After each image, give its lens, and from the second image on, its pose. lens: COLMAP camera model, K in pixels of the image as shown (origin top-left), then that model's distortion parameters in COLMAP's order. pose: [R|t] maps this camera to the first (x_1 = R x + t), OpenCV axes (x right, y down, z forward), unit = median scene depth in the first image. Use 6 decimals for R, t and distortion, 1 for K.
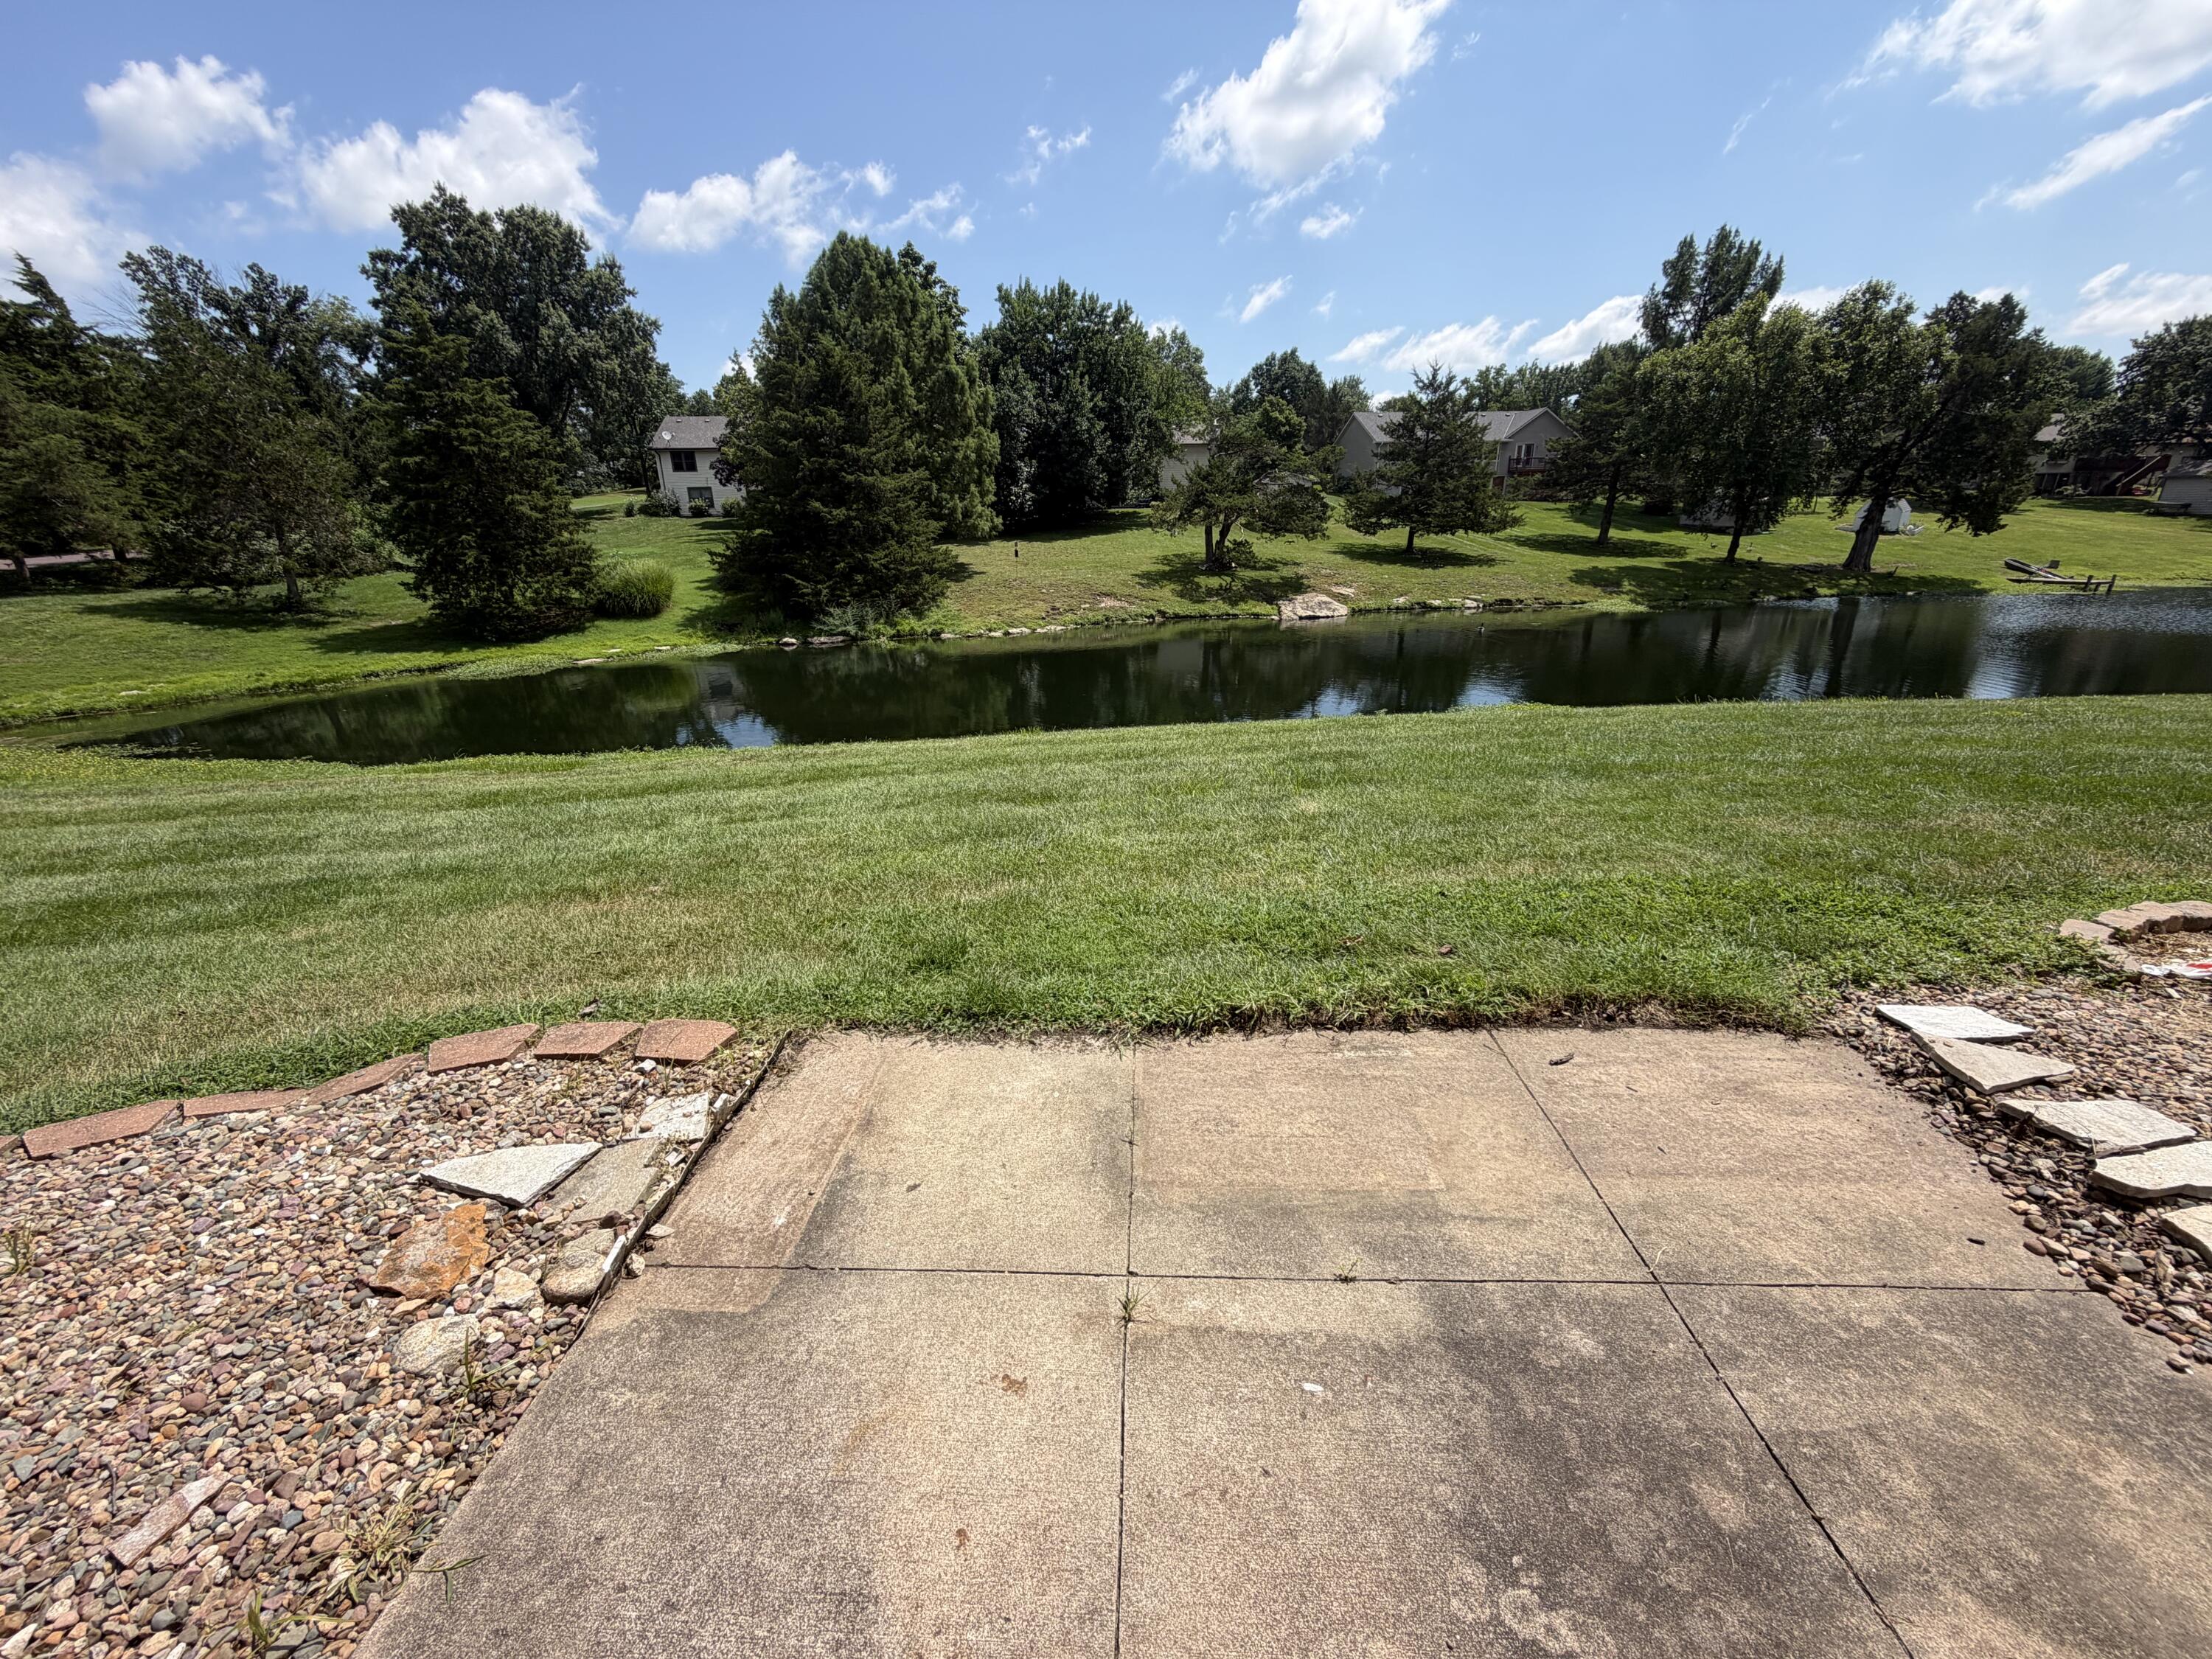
lens RADIAL K [[880.8, 0, 1106.4], [0, 880.8, 840.2], [0, 0, 1]] dist [-0.000704, -0.000440]
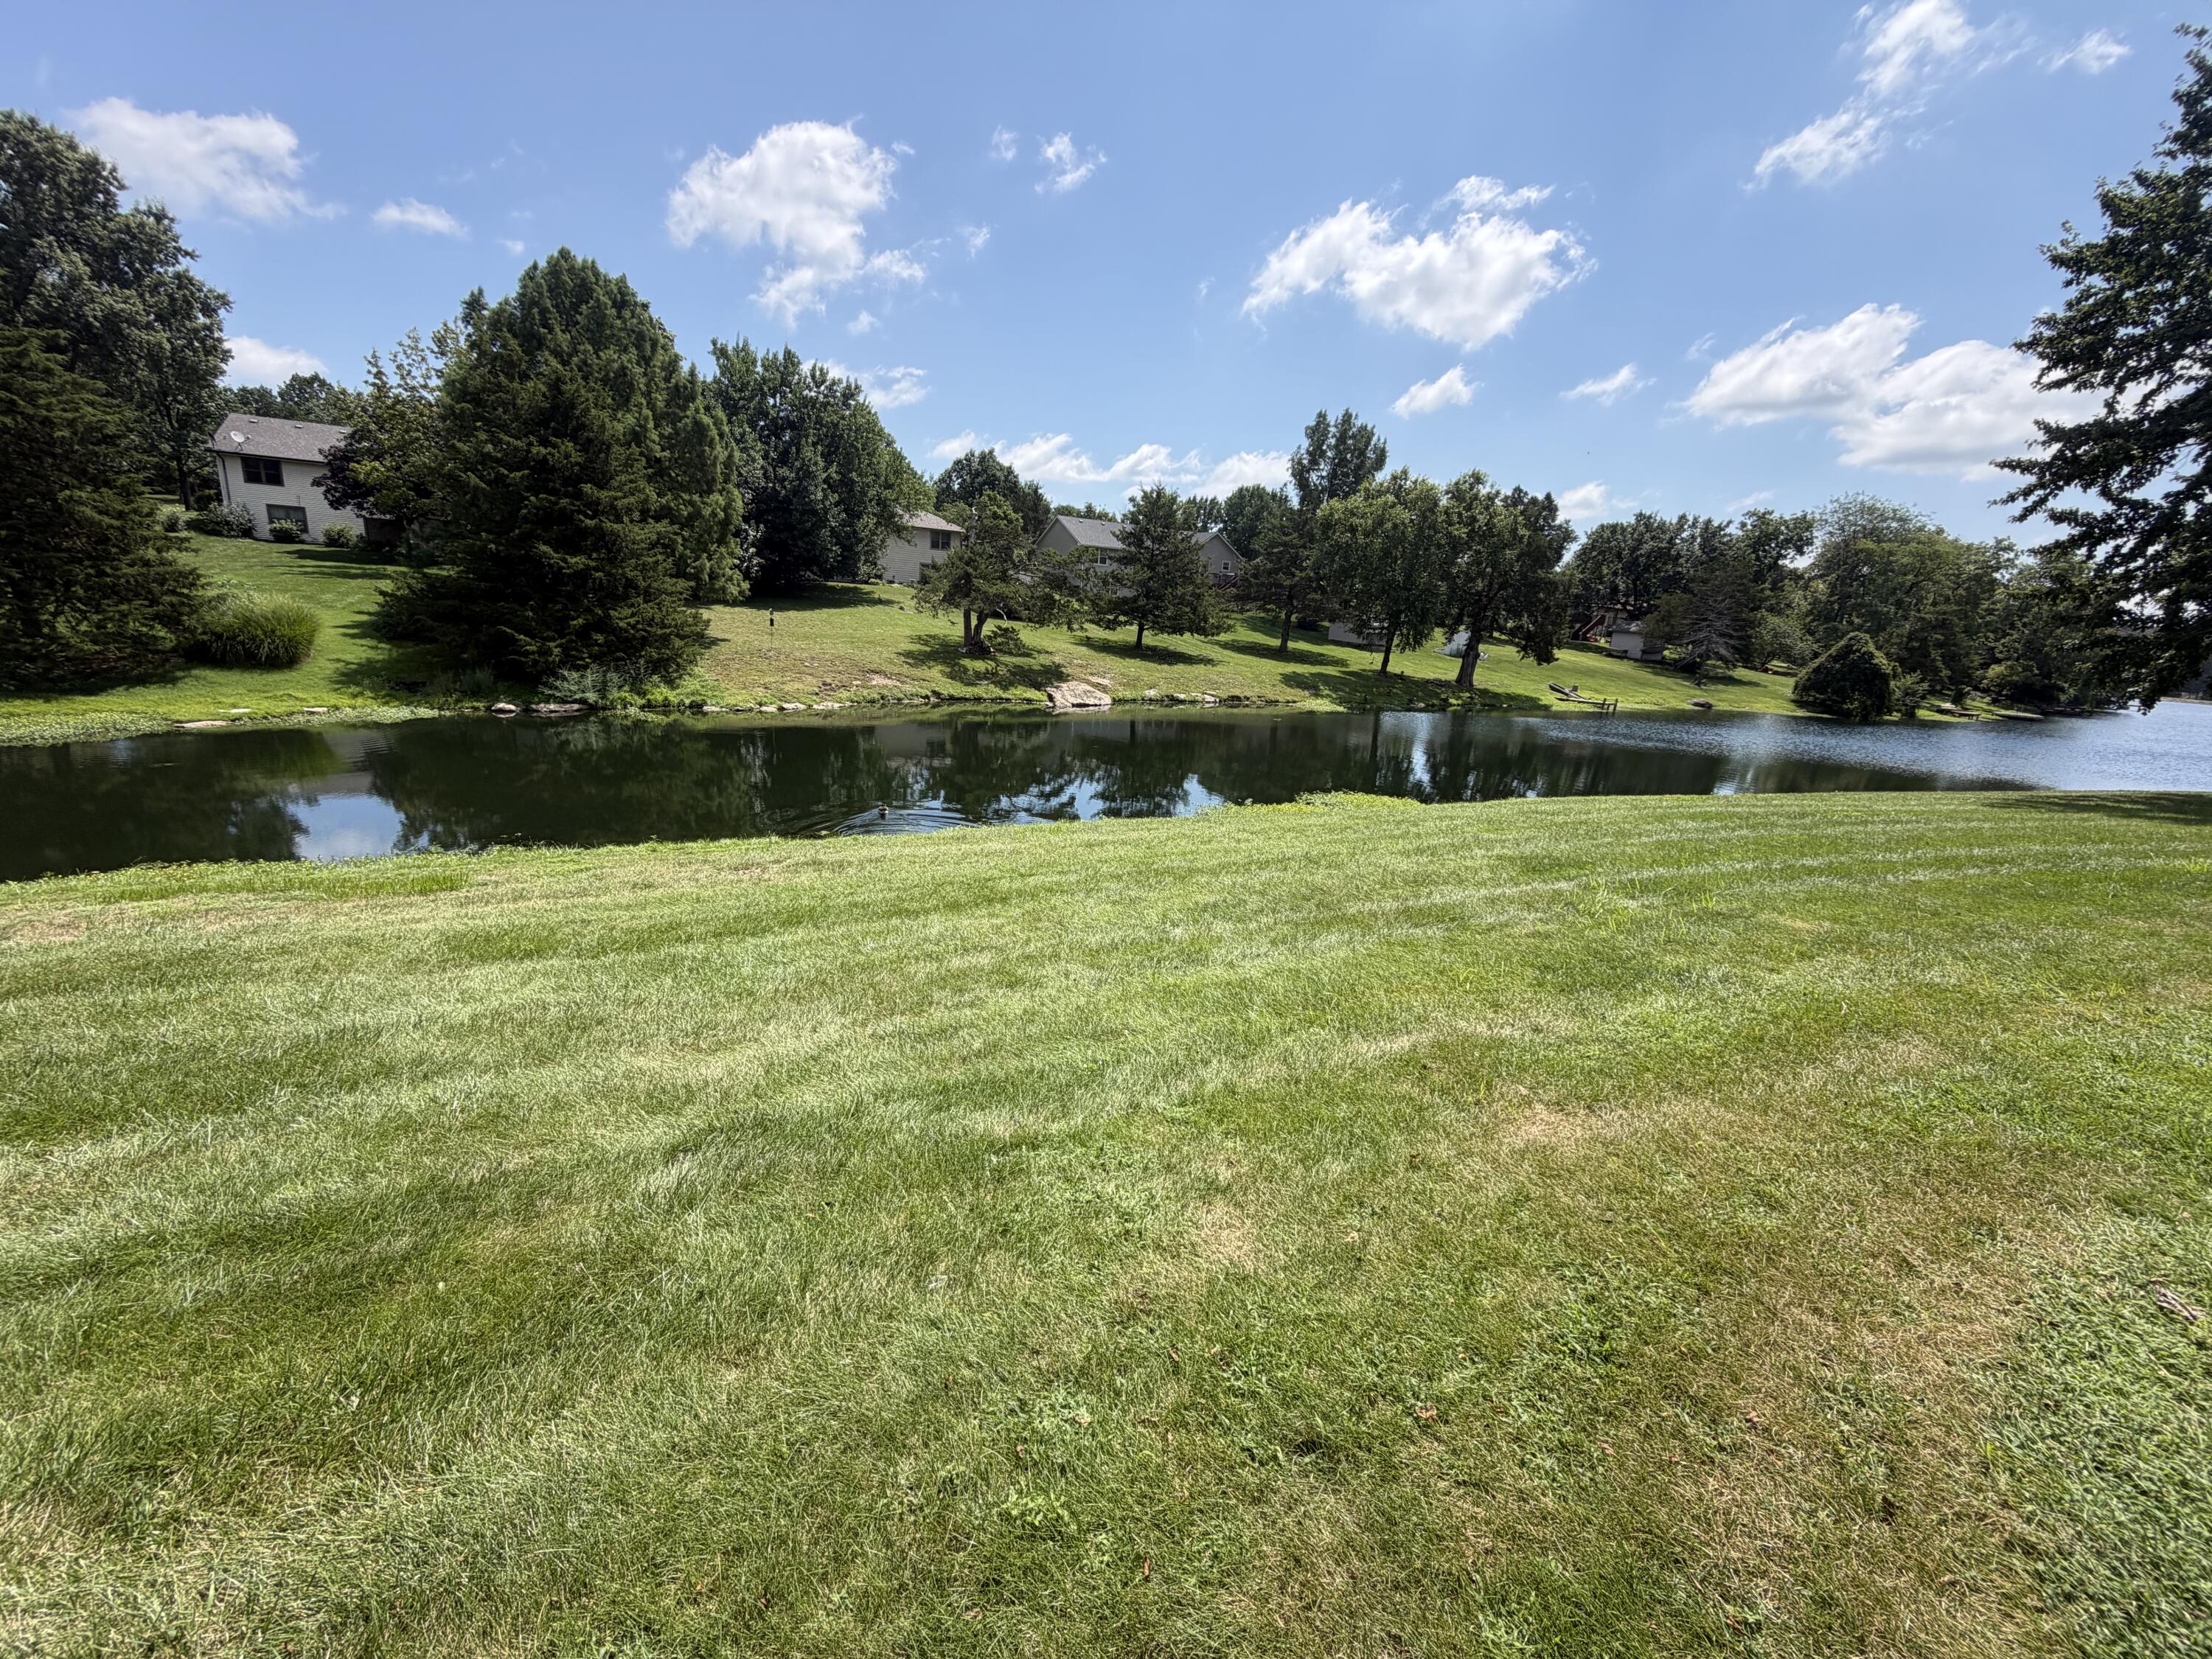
lens RADIAL K [[880.8, 0, 1113.0], [0, 880.8, 837.8], [0, 0, 1]] dist [-0.000704, -0.000440]
pose [[0.927630, -0.013374, 0.373261, -0.111220], [0.046961, 0.995604, -0.081036, -0.010535], [-0.370537, 0.092701, 0.924180, 0.039014]]
